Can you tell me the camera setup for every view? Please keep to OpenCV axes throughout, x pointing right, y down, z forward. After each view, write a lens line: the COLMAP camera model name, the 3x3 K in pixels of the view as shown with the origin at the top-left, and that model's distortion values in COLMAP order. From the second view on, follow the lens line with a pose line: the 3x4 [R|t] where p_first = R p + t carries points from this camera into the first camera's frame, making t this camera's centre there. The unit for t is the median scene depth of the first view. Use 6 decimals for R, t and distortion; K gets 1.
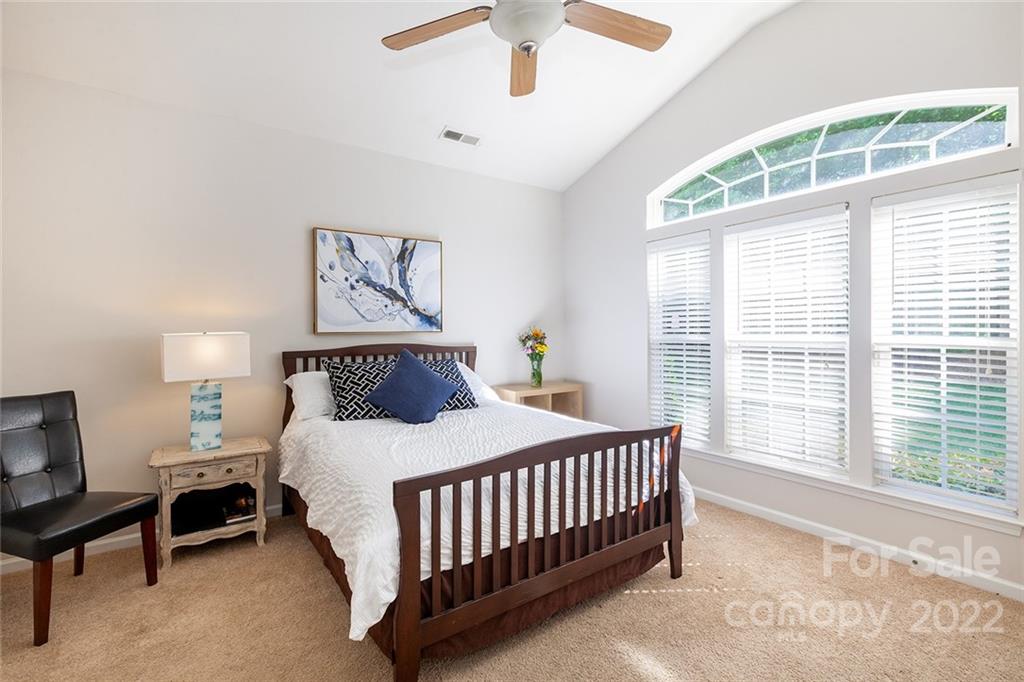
lens RADIAL K [[463.8, 0, 512.3], [0, 463.8, 328.1], [0, 0, 1]] dist [0.008444, 0.000115]
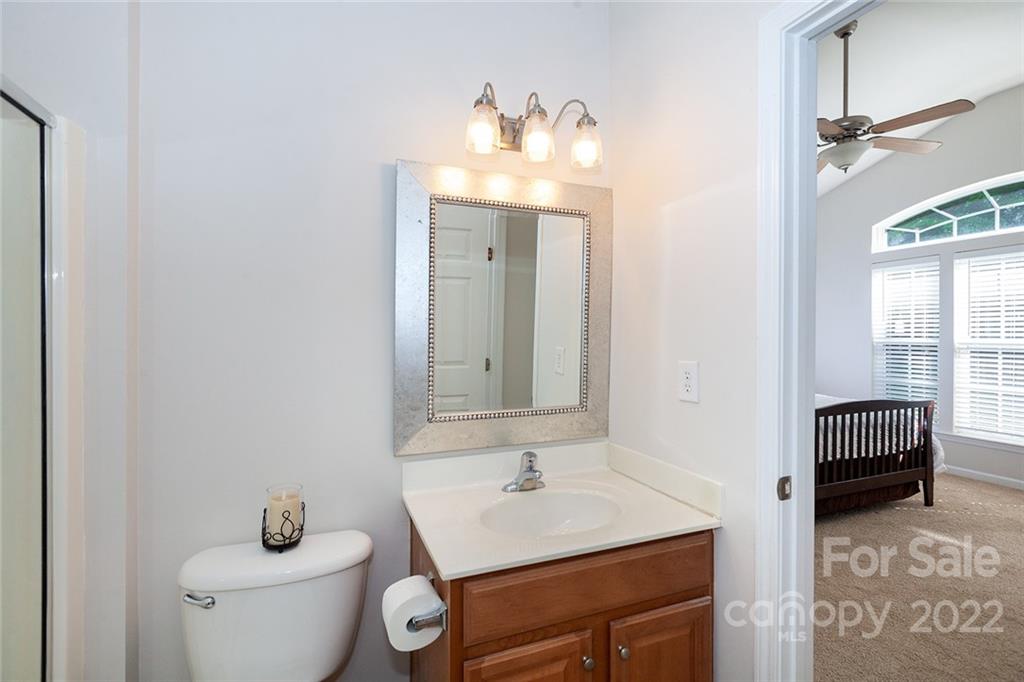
lens RADIAL K [[465.2, 0, 506.6], [0, 465.2, 331.7], [0, 0, 1]] dist [0.000062, -0.000143]
pose [[0.971567, 0.011232, -0.236497, -0.434653], [-0.011119, 0.999937, 0.001811, 0.007394], [0.236502, 0.000870, 0.971631, -0.526664]]
